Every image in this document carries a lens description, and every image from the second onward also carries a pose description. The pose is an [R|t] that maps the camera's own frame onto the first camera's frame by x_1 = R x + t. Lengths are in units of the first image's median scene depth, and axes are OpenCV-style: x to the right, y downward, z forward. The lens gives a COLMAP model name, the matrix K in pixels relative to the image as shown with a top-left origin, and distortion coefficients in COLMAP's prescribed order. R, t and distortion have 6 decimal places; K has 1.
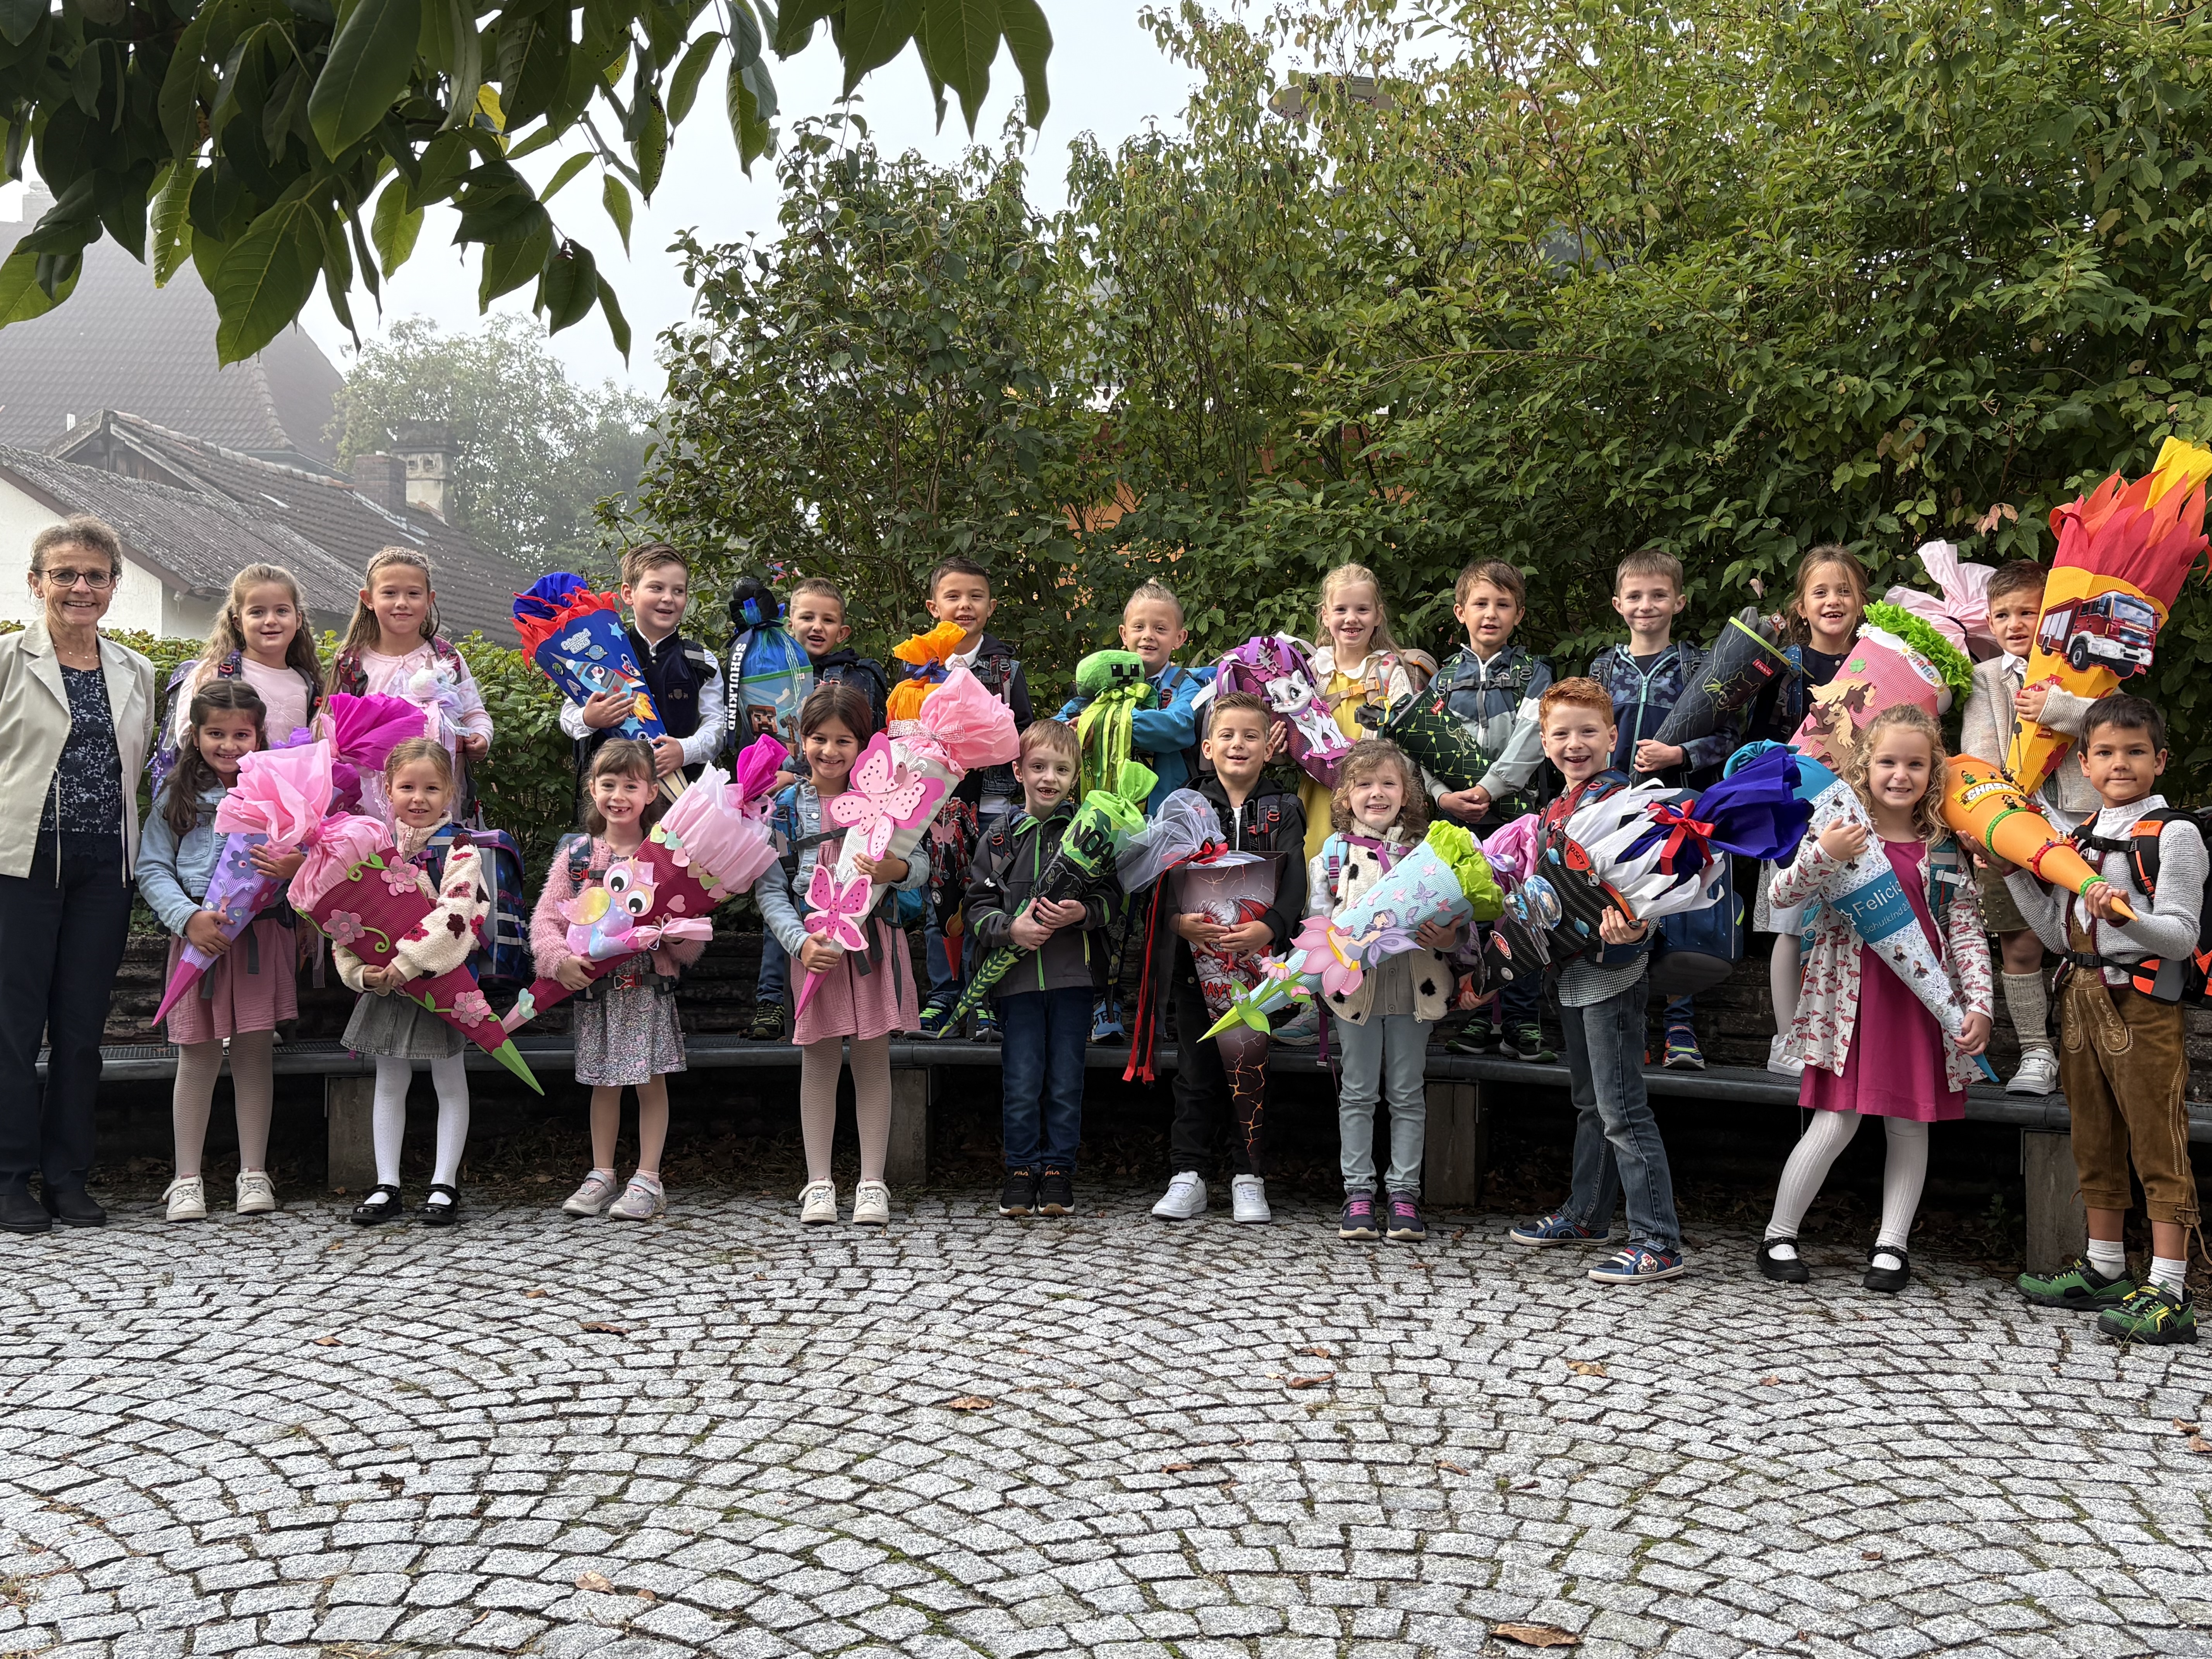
lens RADIAL K [[2193.4, 0, 1116.0], [0, 2193.4, 833.4], [0, 0, 1]] dist [0.005195, 0.000000]
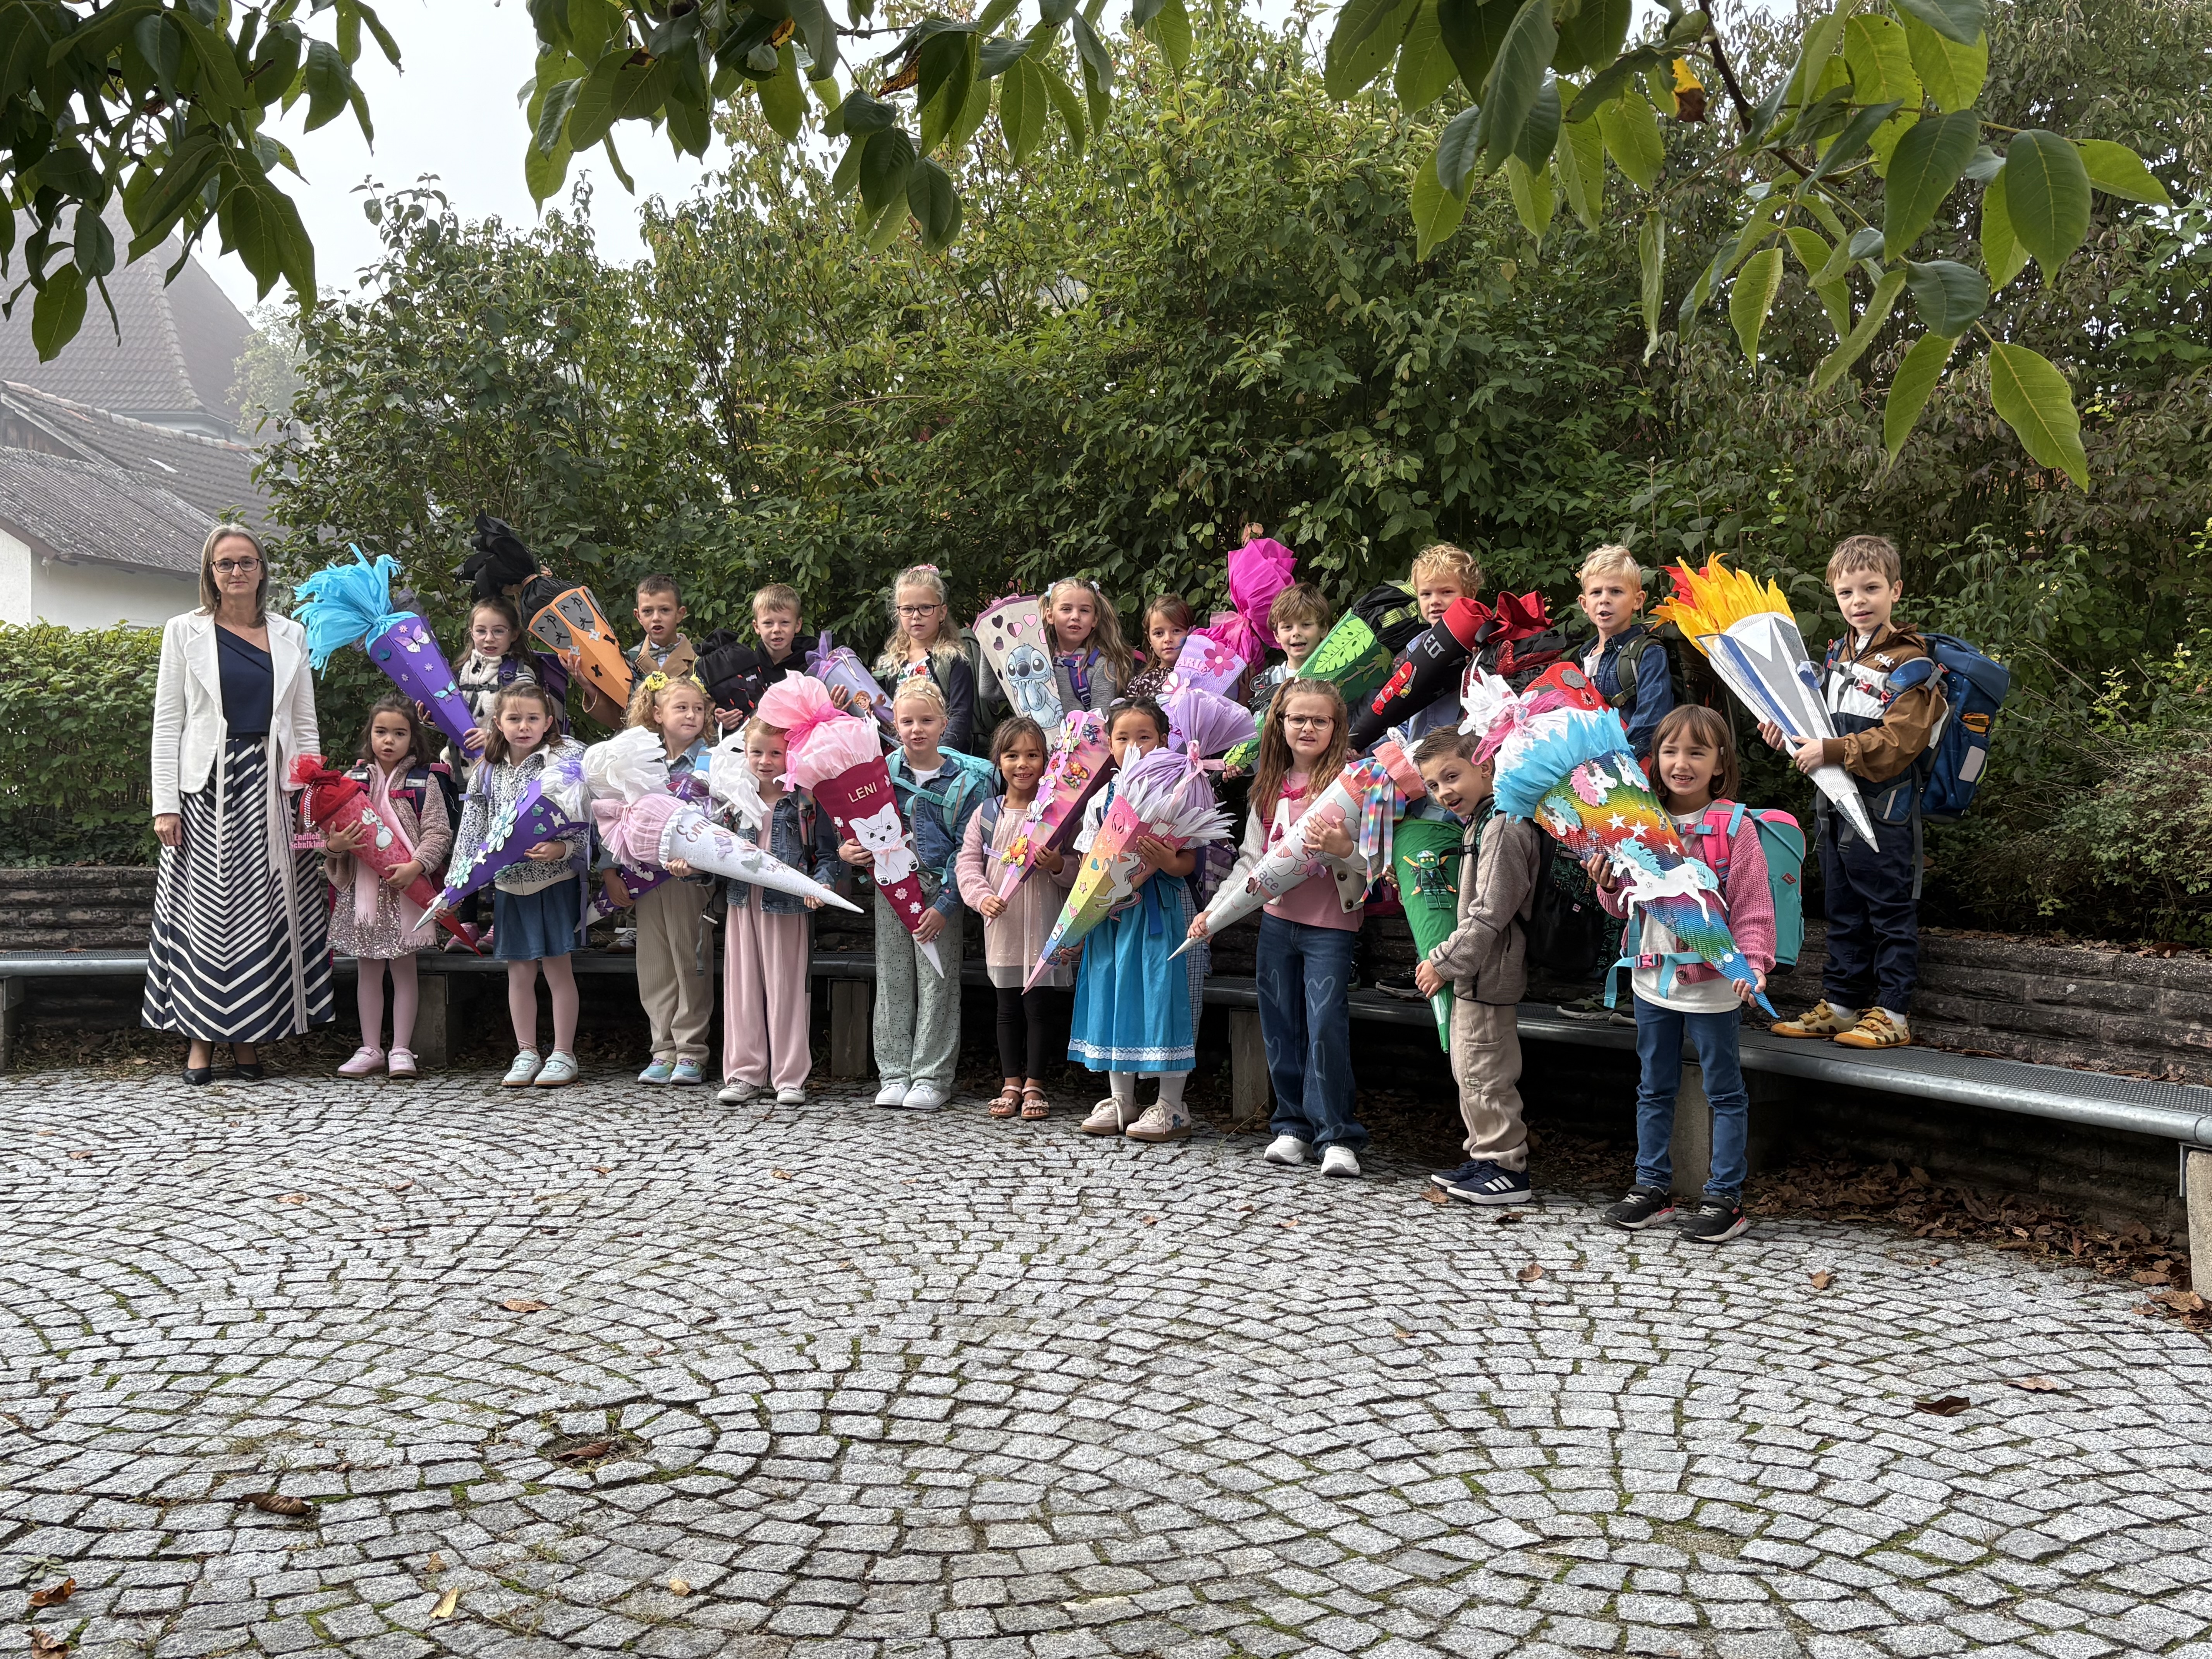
lens RADIAL K [[2193.4, 0, 1096.0], [0, 2193.4, 826.0], [0, 0, 1]] dist [0.005195, 0.000000]
pose [[0.999992, -0.001169, 0.003712, 0.282330], [0.001094, 0.999796, 0.020188, -0.002240], [-0.003735, -0.020184, 0.999789, -0.254585]]
